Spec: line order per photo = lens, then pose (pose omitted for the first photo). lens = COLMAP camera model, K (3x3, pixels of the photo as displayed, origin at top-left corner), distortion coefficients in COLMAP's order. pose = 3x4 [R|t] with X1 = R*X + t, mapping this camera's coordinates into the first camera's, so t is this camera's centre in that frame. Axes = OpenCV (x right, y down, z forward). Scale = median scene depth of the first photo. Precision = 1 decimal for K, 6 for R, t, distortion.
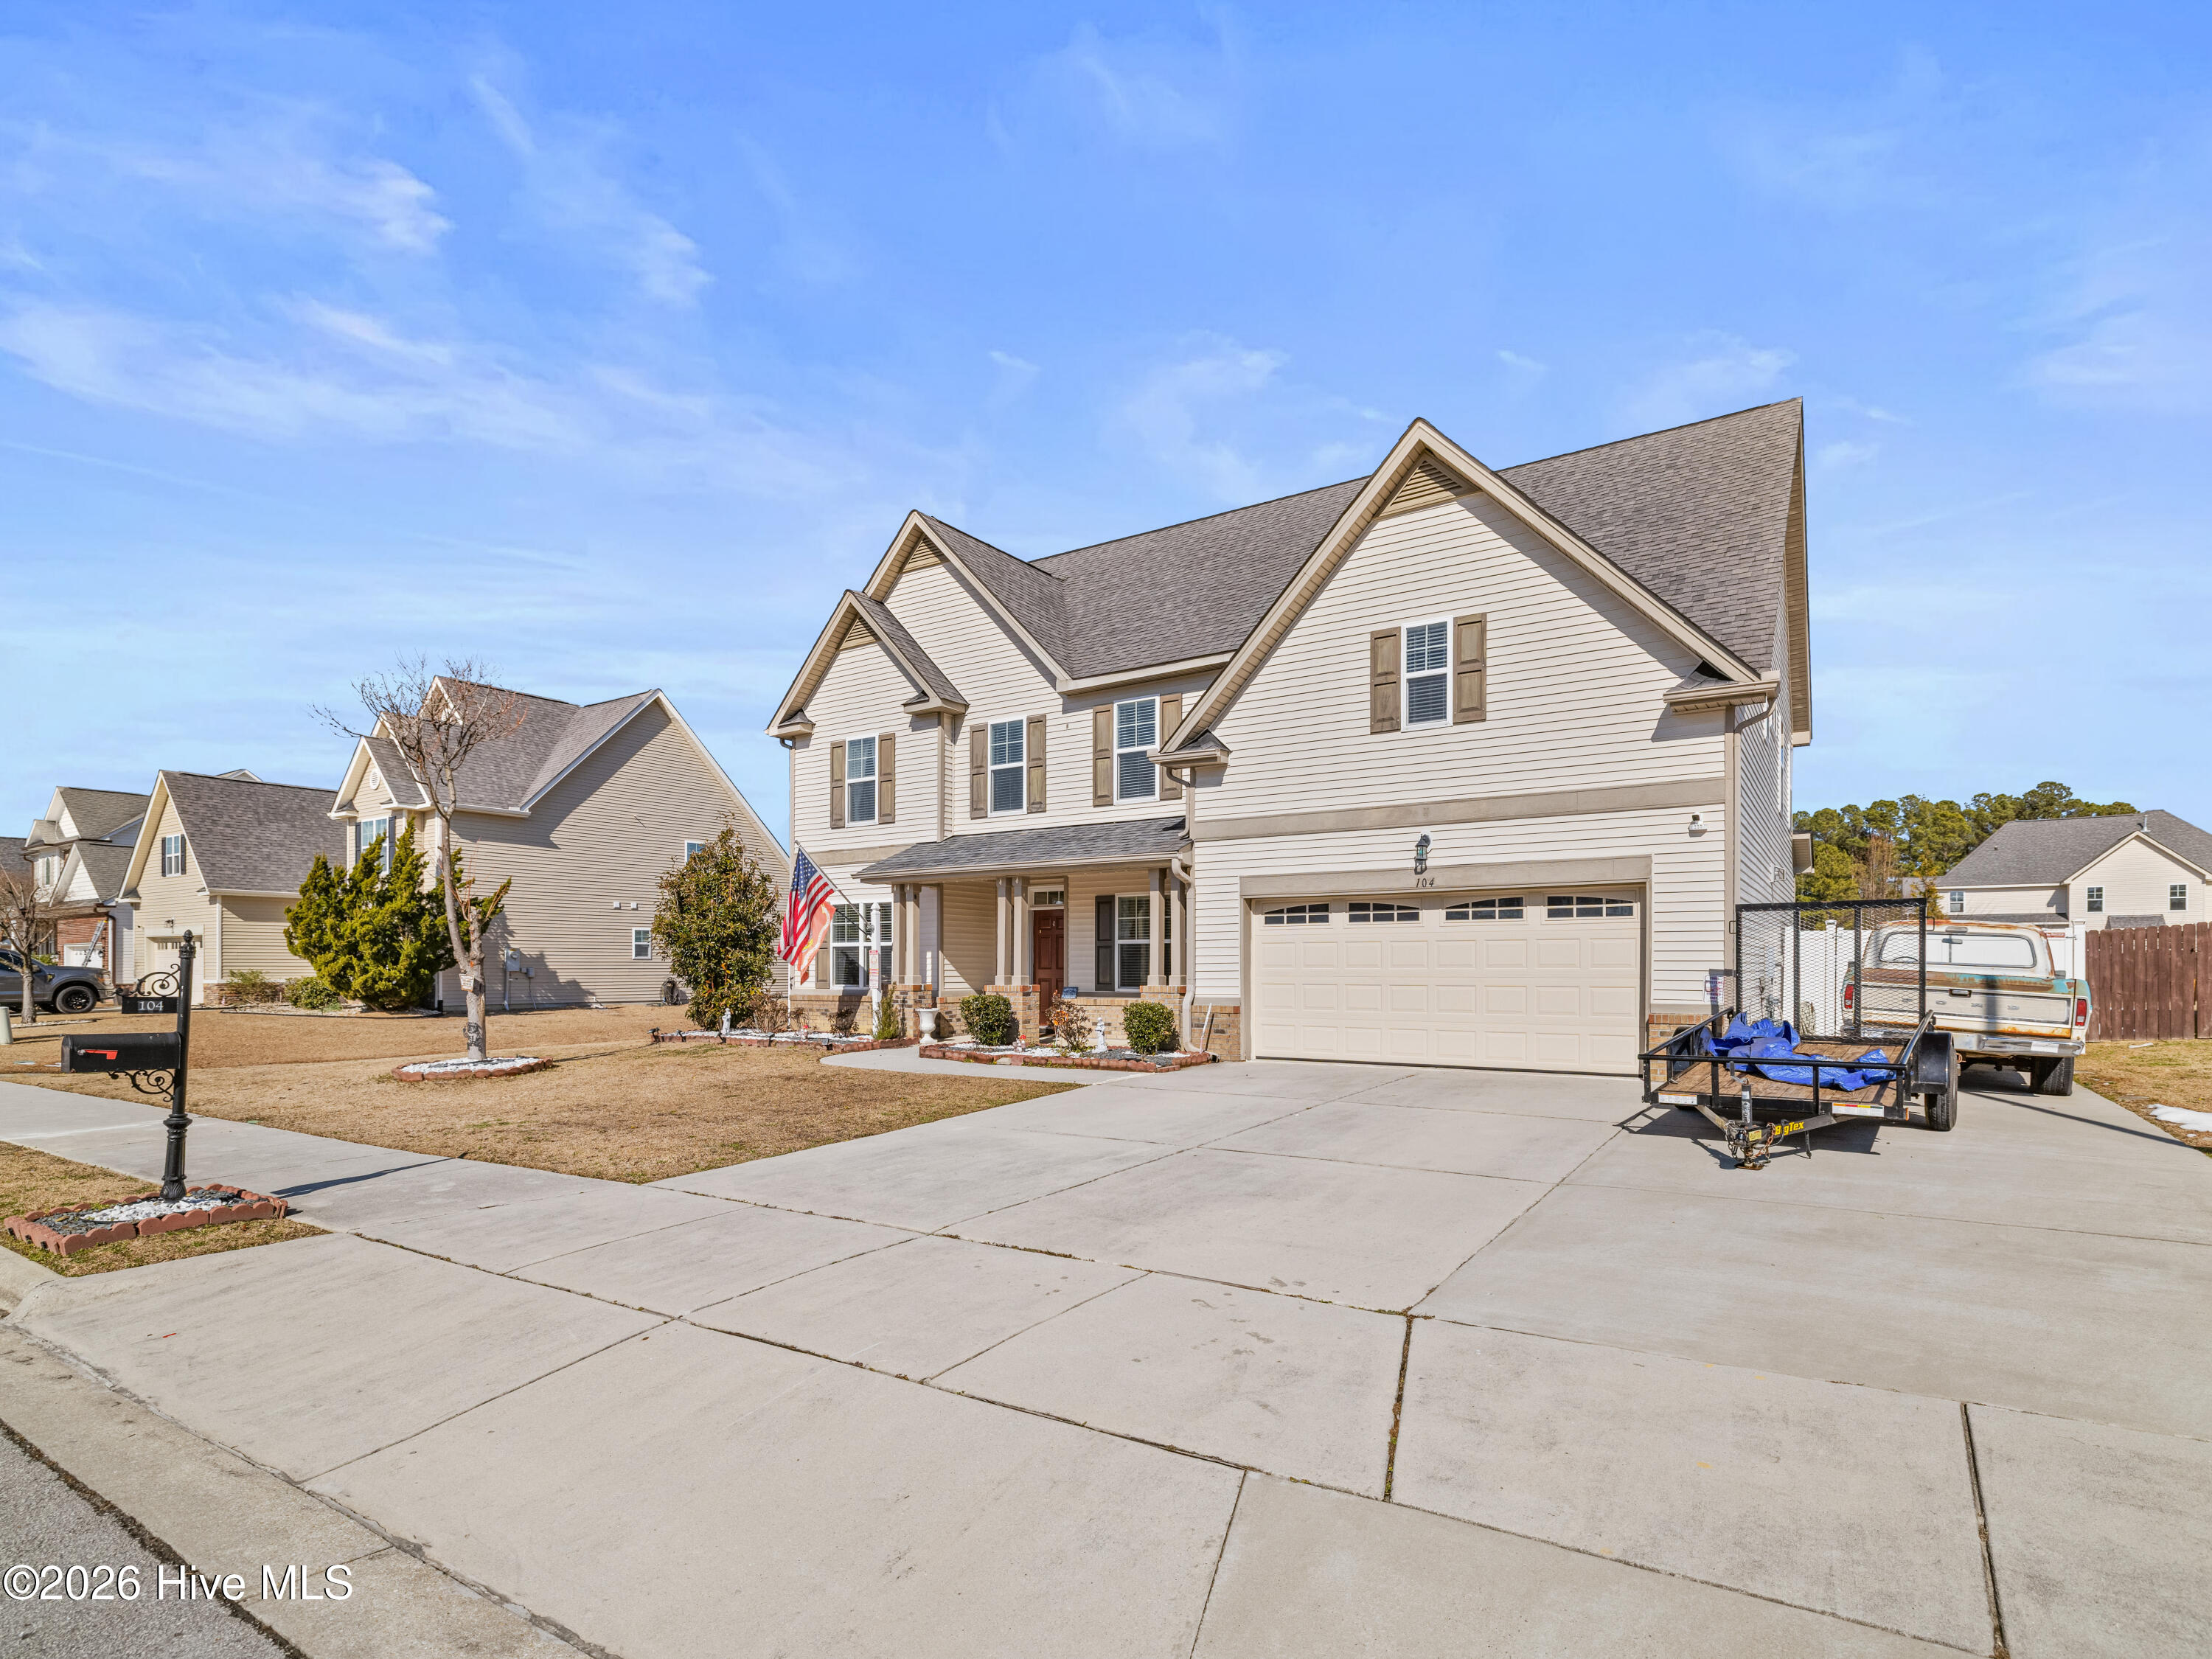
lens RADIAL K [[1069.3, 0, 1106.0], [0, 1069.3, 829.5], [0, 0, 1]] dist [0.013237, 0.000153]
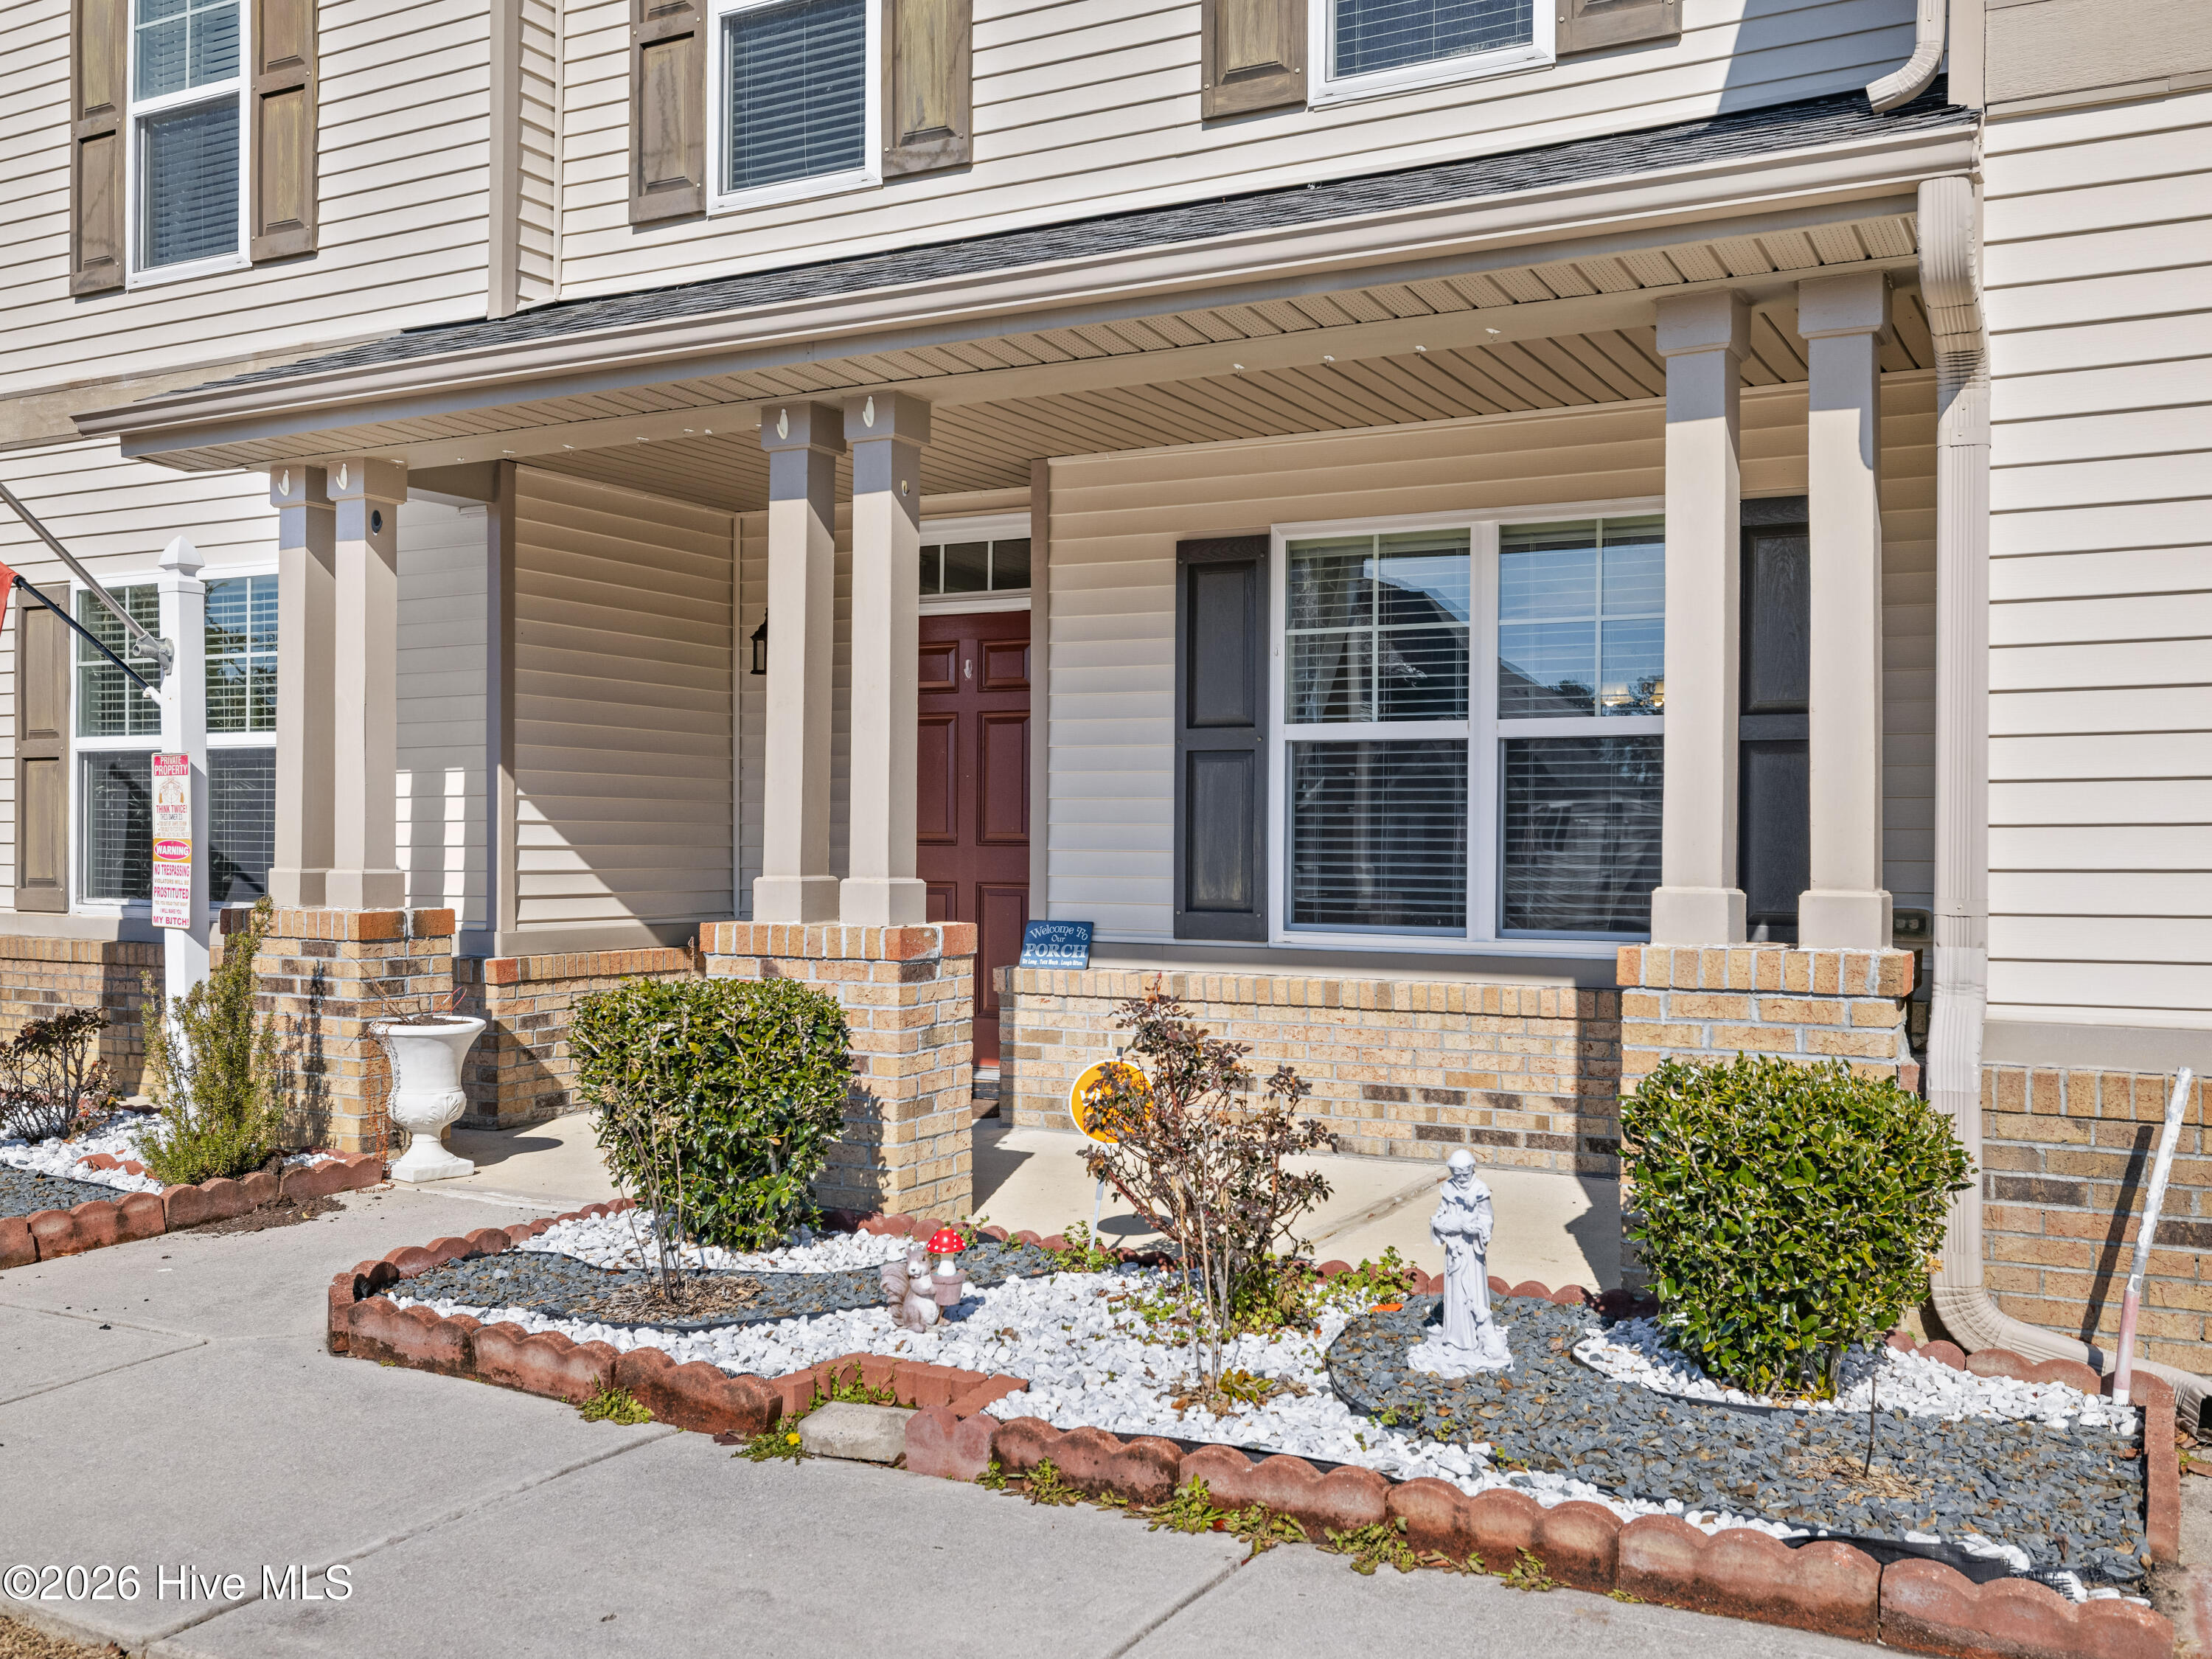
lens RADIAL K [[1657.8, 0, 1112.5], [0, 1657.8, 778.1], [0, 0, 1]] dist [0.003868, 0.002755]
pose [[0.987420, 0.013697, 0.157523, -0.085826], [-0.027955, 0.995670, 0.088654, 0.087063], [-0.155627, -0.091943, 0.983528, 0.673570]]
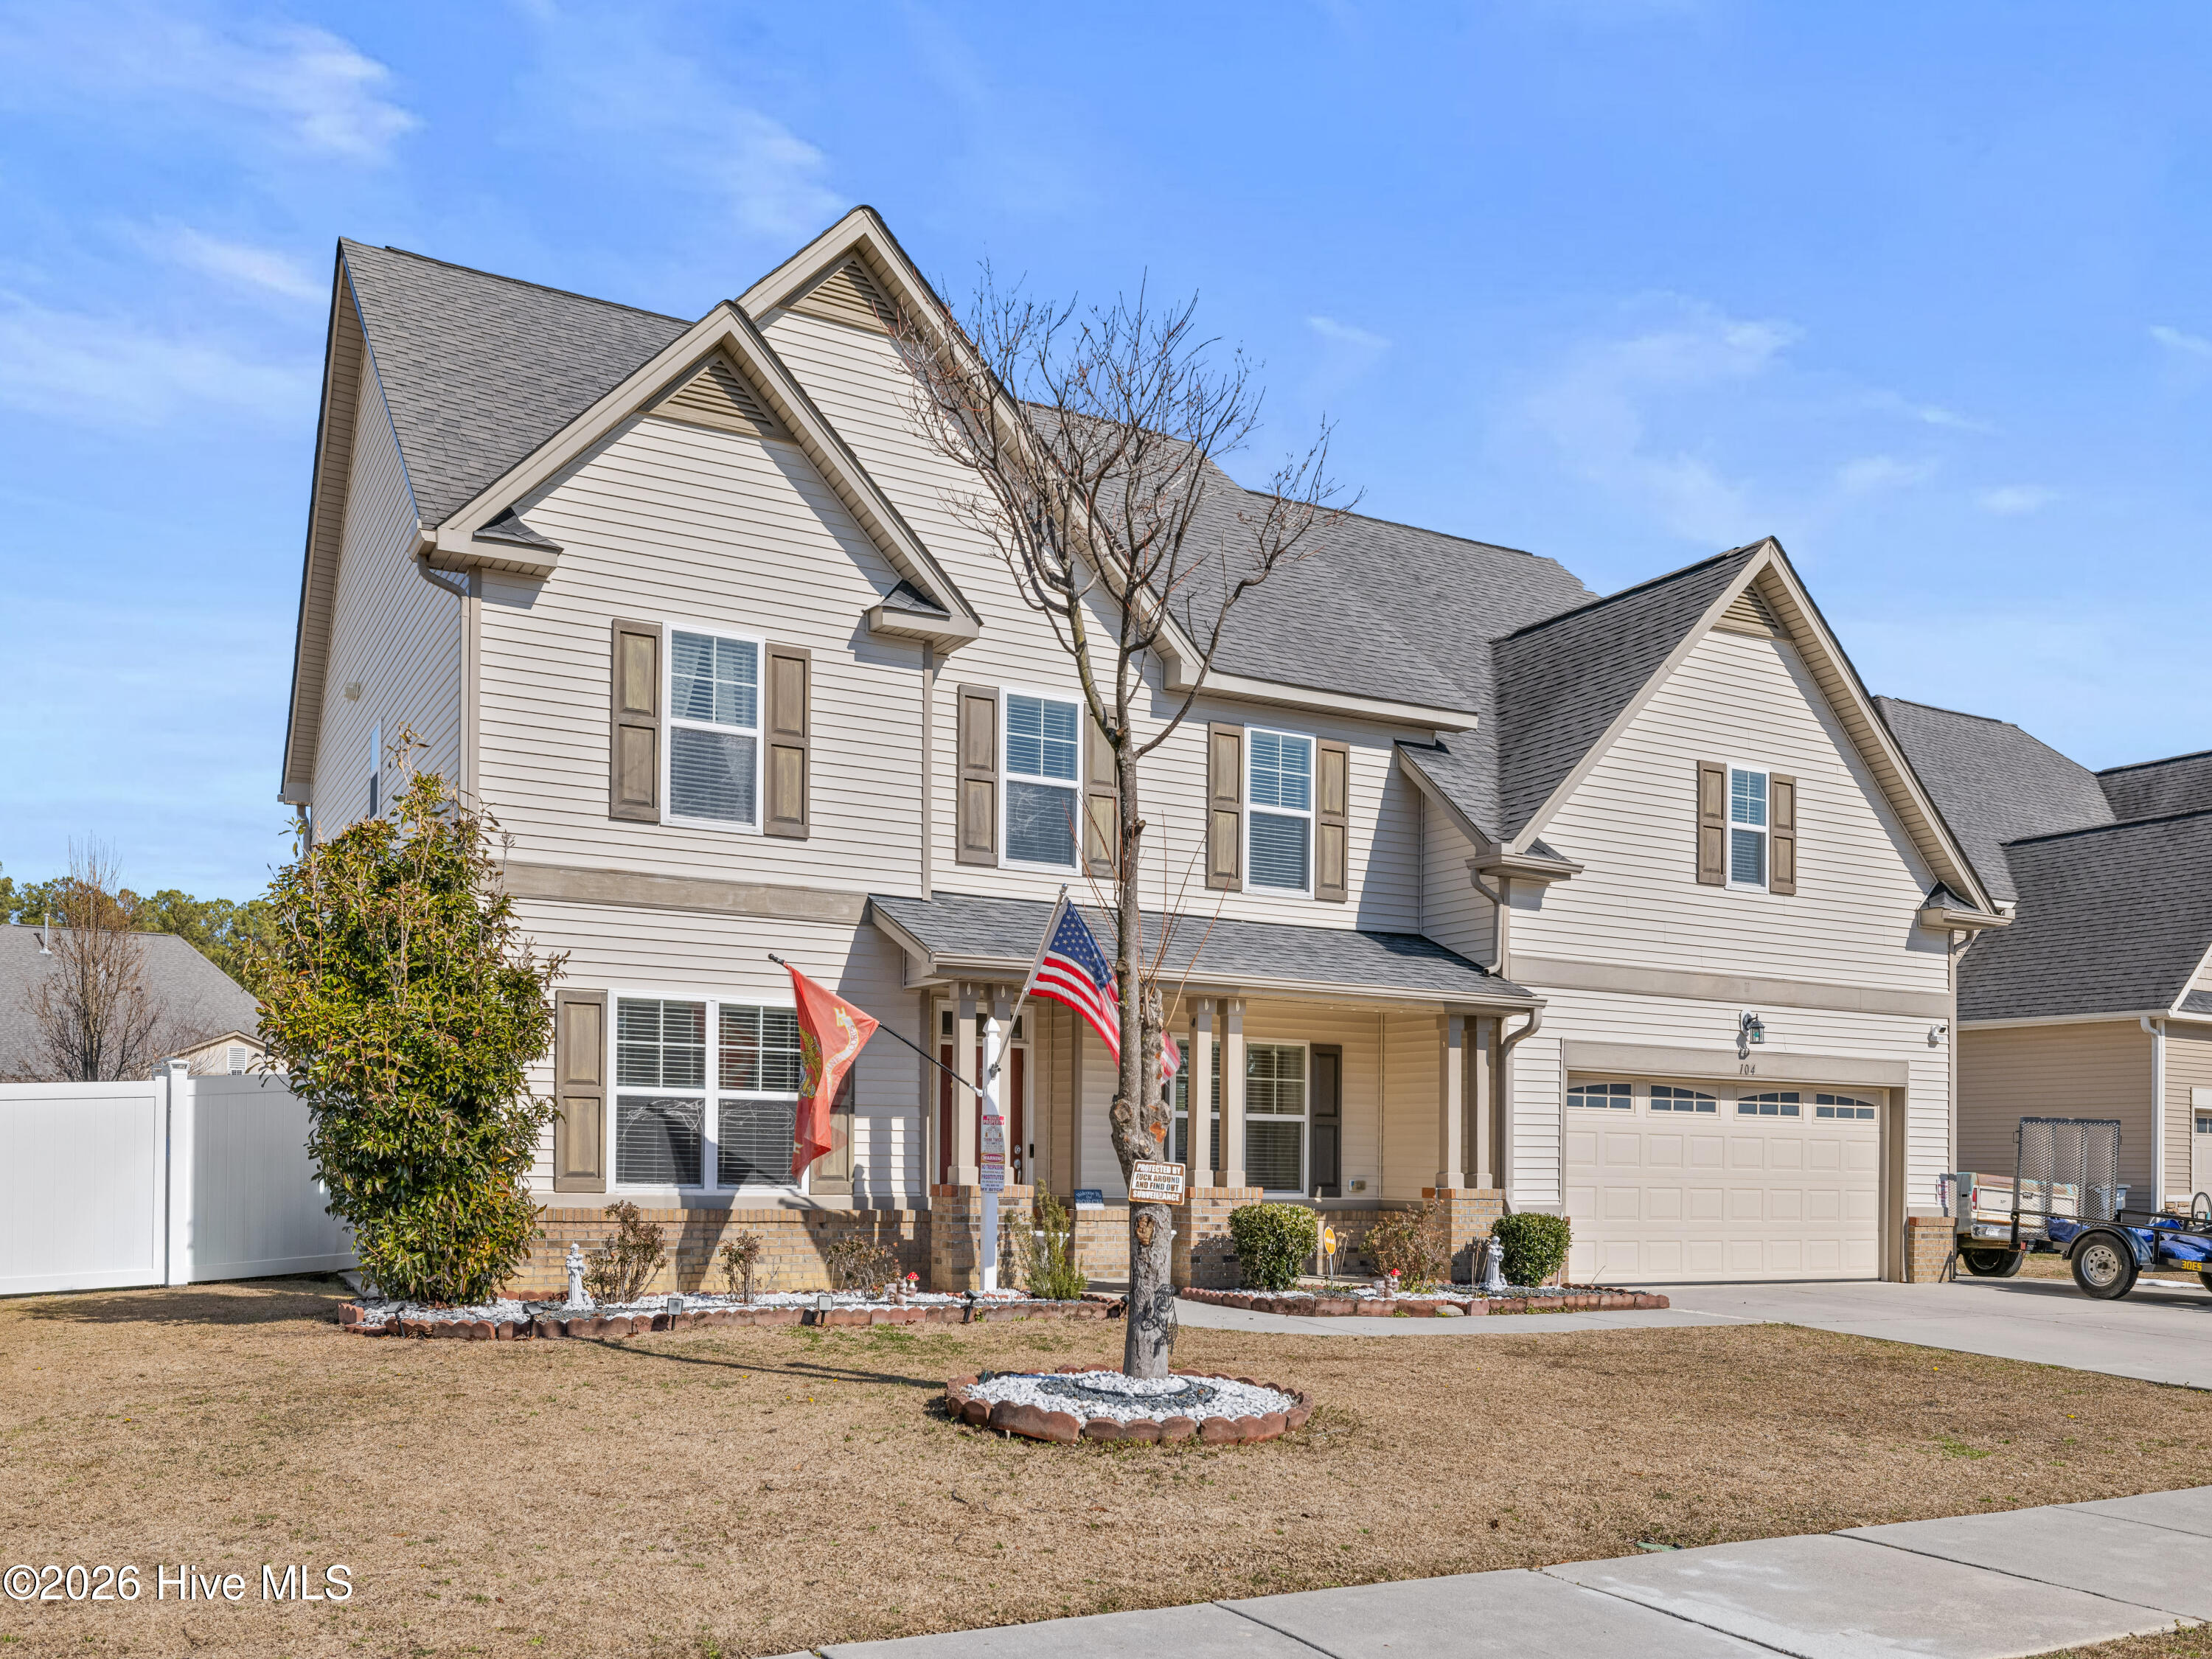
lens RADIAL K [[1863.2, 0, 1107.9], [0, 1863.2, 895.4], [0, 0, 1]] dist [0.046943, 0.000573]
pose [[0.465887, 0.132691, 0.874839, -0.988738], [-0.130685, 0.988168, -0.080285, 0.076608], [-0.875141, -0.076925, 0.477715, 0.569058]]
